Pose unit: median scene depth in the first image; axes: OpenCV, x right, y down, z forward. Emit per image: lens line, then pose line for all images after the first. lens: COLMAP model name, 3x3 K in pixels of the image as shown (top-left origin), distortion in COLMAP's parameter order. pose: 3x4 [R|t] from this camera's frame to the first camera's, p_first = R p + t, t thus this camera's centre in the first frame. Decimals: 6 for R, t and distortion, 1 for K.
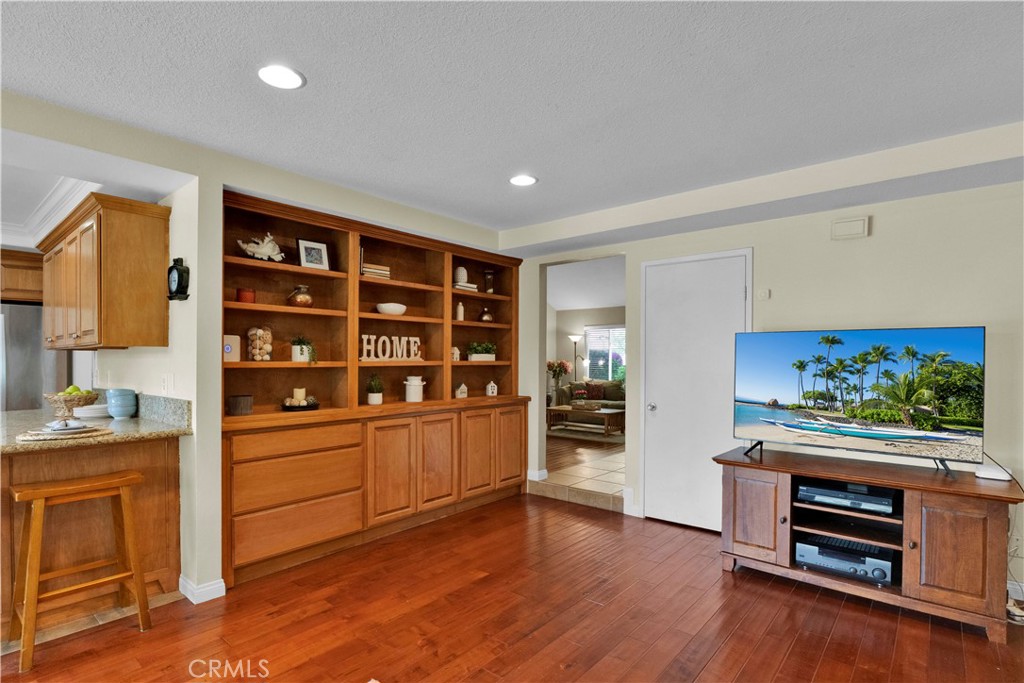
lens RADIAL K [[508.6, 0, 511.9], [0, 508.6, 357.1], [0, 0, 1]] dist [-0.001206, -0.000277]
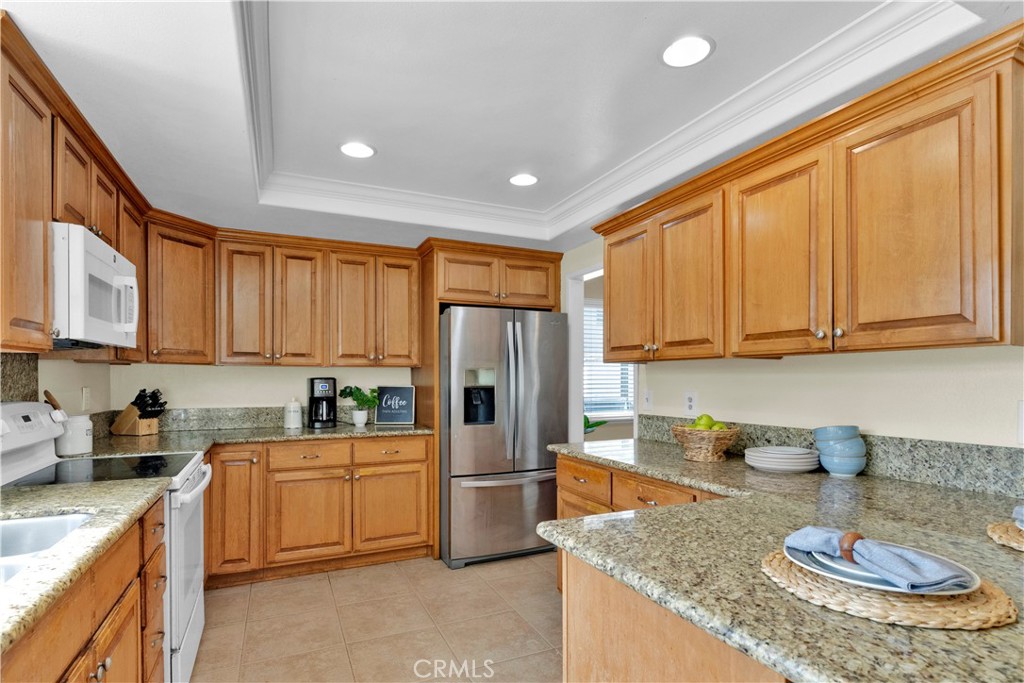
lens RADIAL K [[513.6, 0, 512.1], [0, 513.6, 377.1], [0, 0, 1]] dist [-0.002134, -0.000201]
pose [[0.906034, 0.002434, -0.423199, -0.855428], [-0.004288, 0.999985, -0.003429, 0.011240], [0.423184, 0.004921, 0.906030, 0.305138]]
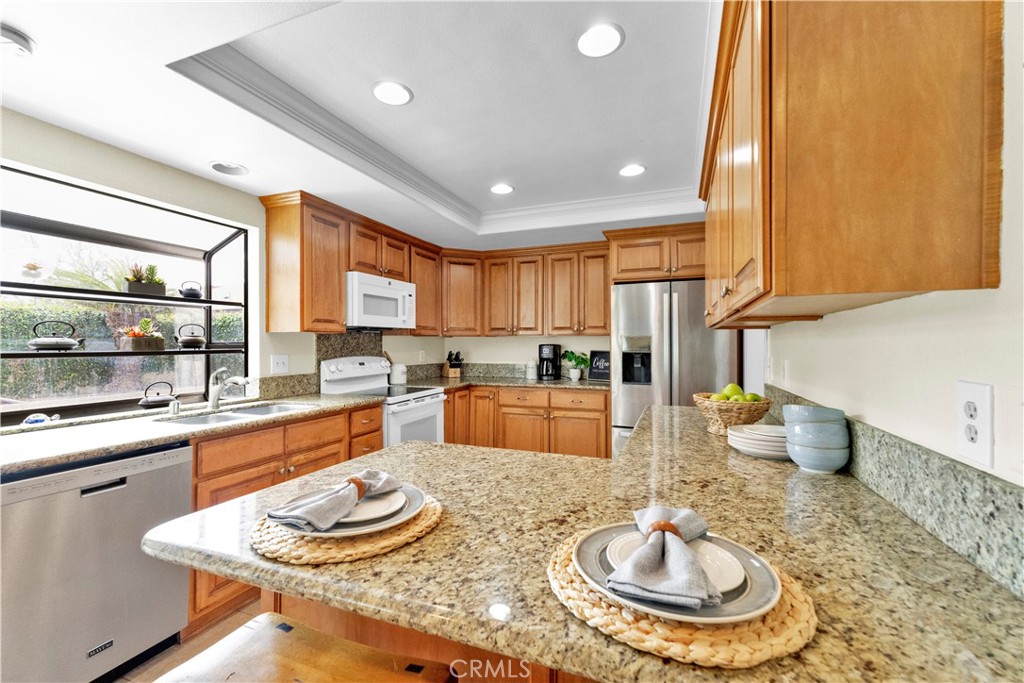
lens RADIAL K [[427.7, 0, 512.0], [0, 427.7, 341.5], [0, 0, 1]] dist [-0.000017, -0.000155]
pose [[0.327411, -0.003784, -0.944874, -0.495112], [-0.003490, 0.999980, -0.005213, 0.008853], [0.944876, 0.005004, 0.327391, 0.618277]]
